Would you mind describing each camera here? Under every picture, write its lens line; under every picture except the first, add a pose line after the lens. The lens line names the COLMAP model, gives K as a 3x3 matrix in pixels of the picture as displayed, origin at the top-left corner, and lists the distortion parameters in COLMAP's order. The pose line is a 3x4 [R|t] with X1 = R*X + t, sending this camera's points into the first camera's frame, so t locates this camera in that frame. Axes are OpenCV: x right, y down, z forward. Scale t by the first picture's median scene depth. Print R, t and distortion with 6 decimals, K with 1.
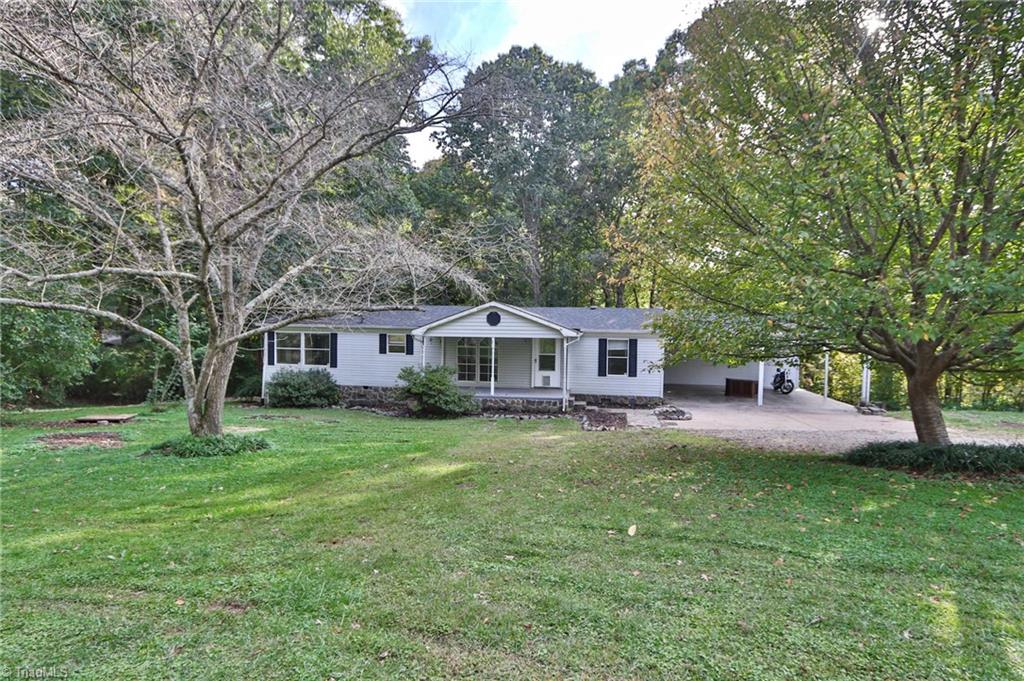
lens RADIAL K [[562.8, 0, 510.5], [0, 562.8, 344.9], [0, 0, 1]] dist [-0.015880, 0.000710]
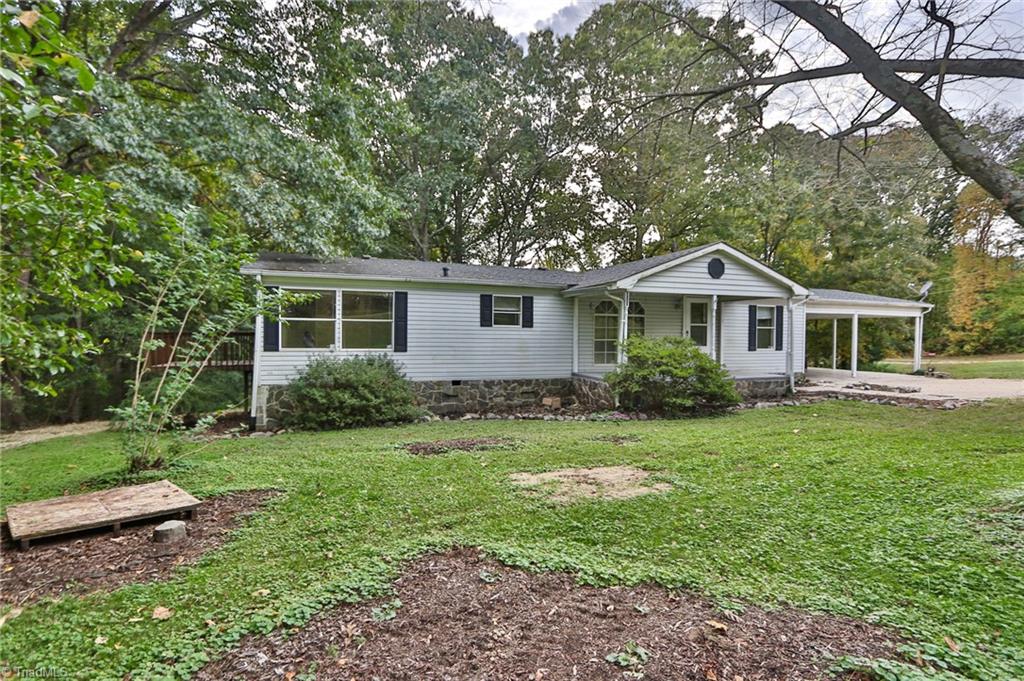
lens RADIAL K [[523.7, 0, 512.4], [0, 523.7, 344.2], [0, 0, 1]] dist [-0.018021, -0.000005]
pose [[0.864793, -0.019668, 0.501743, -0.513642], [0.022353, 0.999750, 0.000663, 0.037090], [-0.501630, 0.010641, 0.865017, 0.507957]]
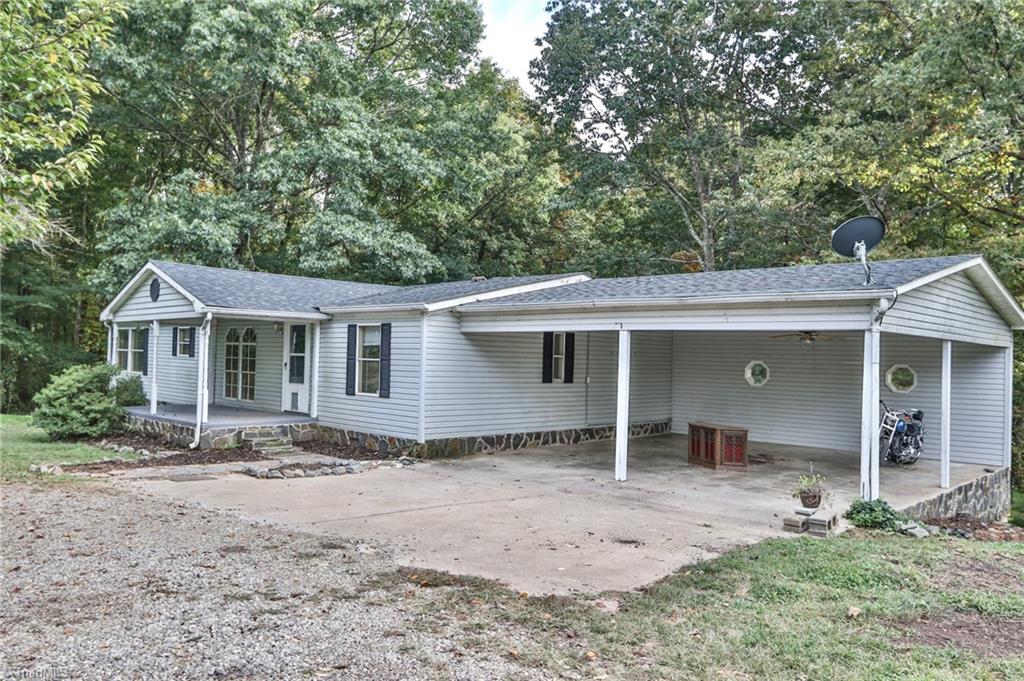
lens RADIAL K [[763.2, 0, 512.0], [0, 763.2, 340.5], [0, 0, 1]] dist [-0.005236, 0.000443]
pose [[0.816323, -0.008284, -0.577536, 0.692554], [-0.031677, 0.997750, -0.059087, 0.041325], [0.576727, 0.066529, 0.814224, 0.489824]]
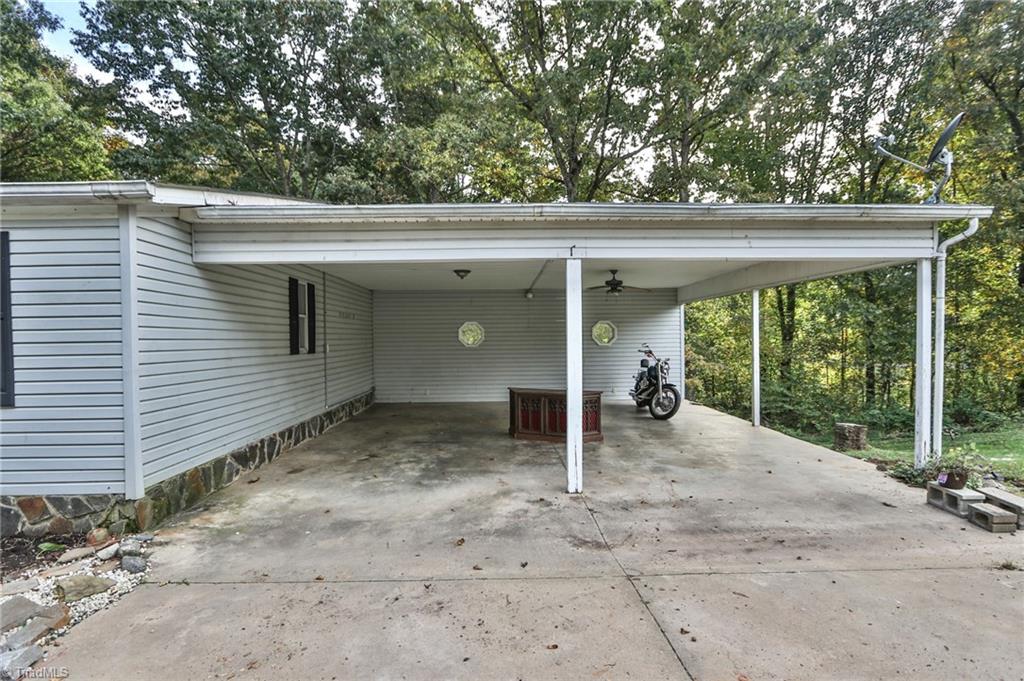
lens RADIAL K [[523.7, 0, 512.4], [0, 523.7, 344.2], [0, 0, 1]] dist [-0.018021, -0.000005]
pose [[0.982336, -0.030134, 0.184683, 0.367153], [0.033795, 0.999289, -0.016710, 0.041457], [-0.184048, 0.022657, 0.982656, 0.750879]]
